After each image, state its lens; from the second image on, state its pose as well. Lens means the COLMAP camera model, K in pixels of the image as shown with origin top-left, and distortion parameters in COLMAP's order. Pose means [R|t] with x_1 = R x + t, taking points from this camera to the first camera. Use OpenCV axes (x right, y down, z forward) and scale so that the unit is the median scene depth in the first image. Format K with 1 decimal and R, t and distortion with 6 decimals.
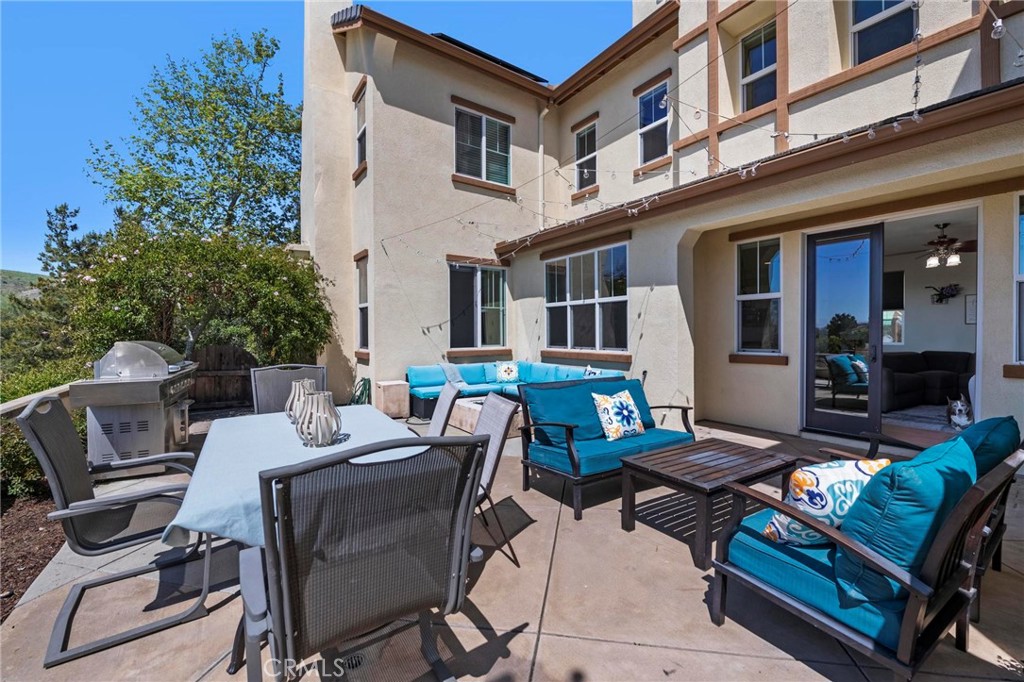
lens RADIAL K [[408.5, 0, 514.5], [0, 408.5, 333.1], [0, 0, 1]] dist [-0.009849, 0.000045]
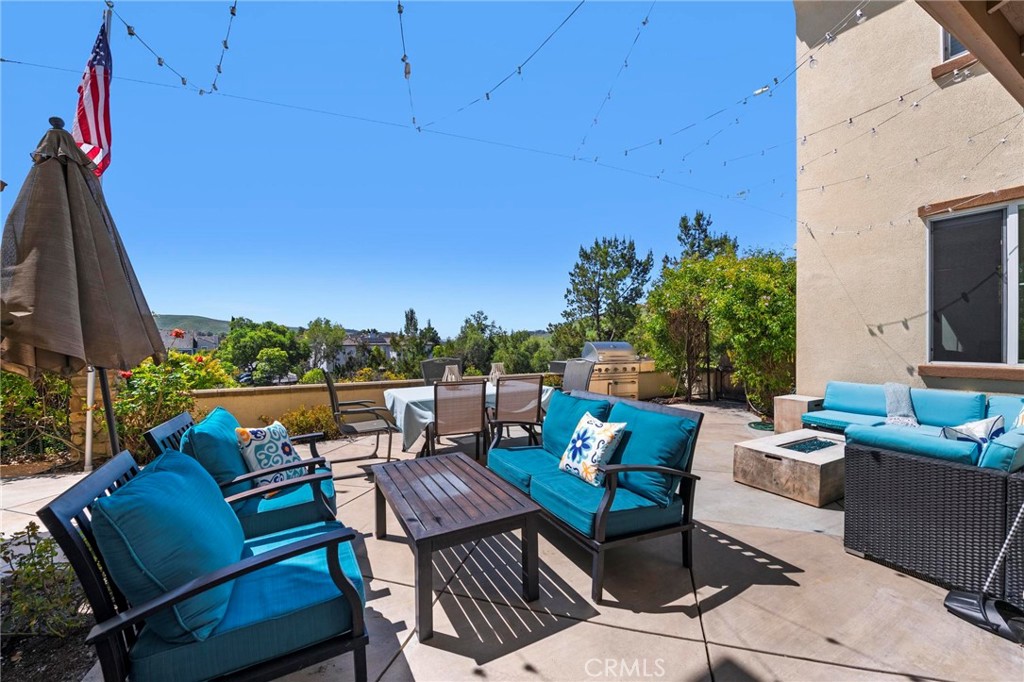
lens RADIAL K [[408.5, 0, 514.5], [0, 408.5, 333.1], [0, 0, 1]] dist [-0.009849, 0.000045]
pose [[-0.083541, -0.006962, -0.996480, 1.026633], [0.005491, 0.999957, -0.007446, -0.006569], [0.996489, -0.006094, -0.083499, 0.937896]]
